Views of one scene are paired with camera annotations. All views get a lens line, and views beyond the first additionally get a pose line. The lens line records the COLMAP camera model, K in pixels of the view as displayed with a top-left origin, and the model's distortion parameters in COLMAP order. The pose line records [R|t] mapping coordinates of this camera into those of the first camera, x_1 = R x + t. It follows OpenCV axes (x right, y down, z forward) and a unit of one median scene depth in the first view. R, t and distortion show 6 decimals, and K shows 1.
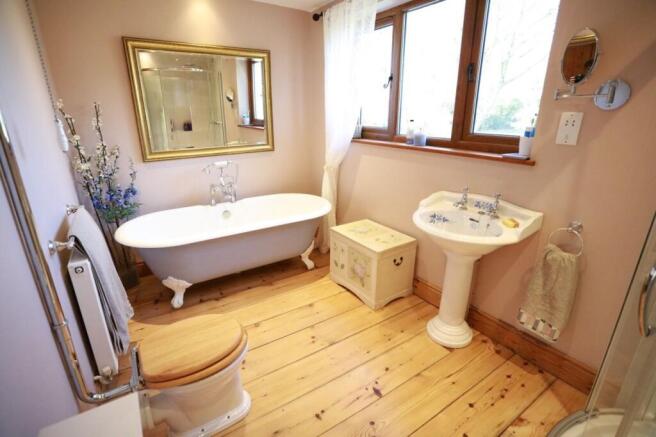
lens RADIAL K [[320.5, 0, 327.4], [0, 320.5, 215.2], [0, 0, 1]] dist [-0.004761, -0.000087]
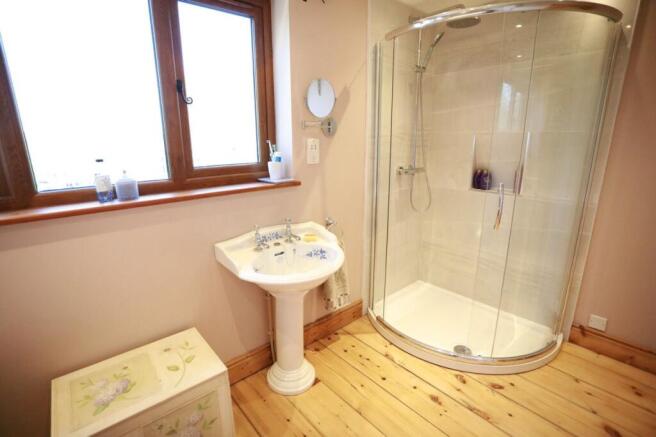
lens RADIAL K [[320.5, 0, 329.2], [0, 320.5, 224.9], [0, 0, 1]] dist [-0.004761, -0.000087]
pose [[-0.108100, -0.274874, 0.955384, -0.430650], [0.322009, 0.899525, 0.295237, -0.288604], [-0.940545, 0.339558, -0.008726, 0.836593]]
